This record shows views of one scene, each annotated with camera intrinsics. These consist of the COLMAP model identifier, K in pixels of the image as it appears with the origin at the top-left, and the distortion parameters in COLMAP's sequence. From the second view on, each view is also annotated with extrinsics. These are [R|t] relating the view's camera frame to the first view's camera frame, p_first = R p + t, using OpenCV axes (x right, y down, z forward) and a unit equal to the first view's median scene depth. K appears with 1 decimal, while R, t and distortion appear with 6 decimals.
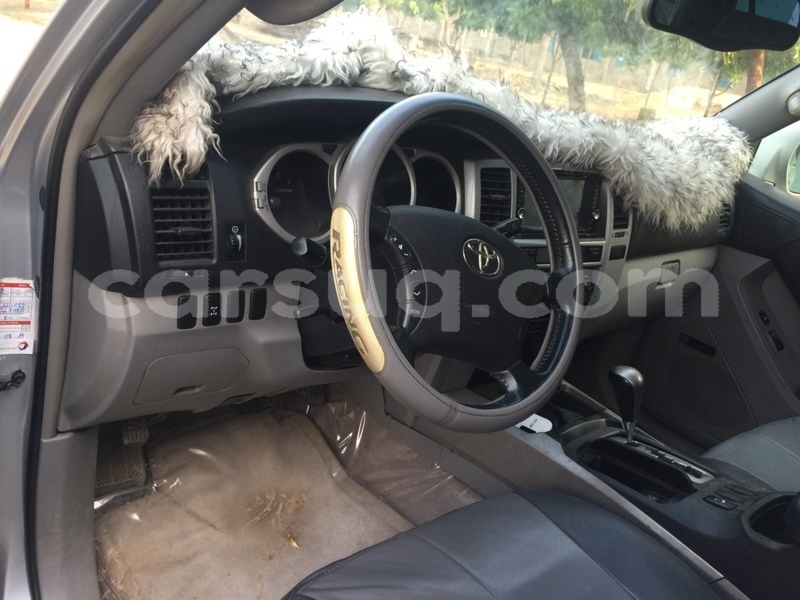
lens RADIAL K [[674.8, 0, 400.7], [0, 674.8, 299.8], [0, 0, 1]] dist [-0.006071, 0.002646]
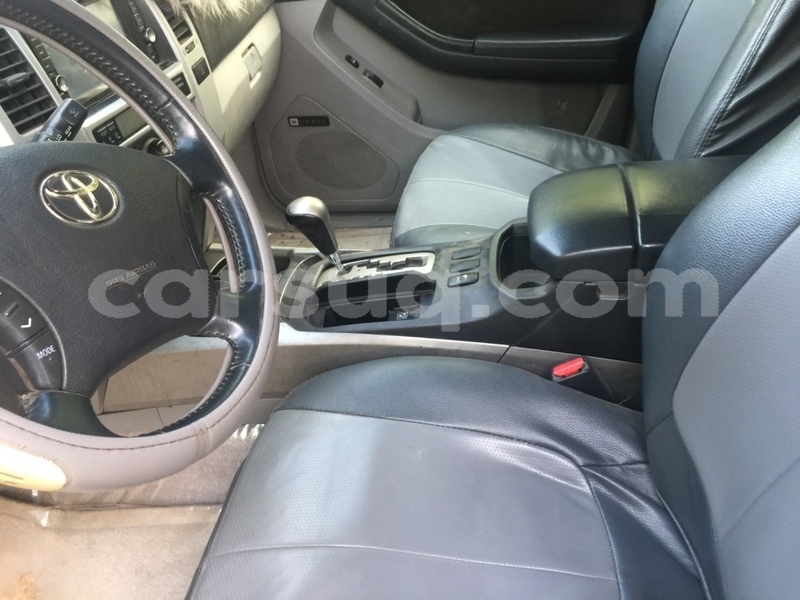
lens RADIAL K [[674.8, 0, 399.0], [0, 674.8, 299.5], [0, 0, 1]] dist [-0.006071, 0.002646]
pose [[0.696731, -0.586935, 0.412398, 0.013929], [0.442924, 0.804223, 0.396286, -0.072997], [-0.564255, -0.093444, 0.820296, 0.254233]]
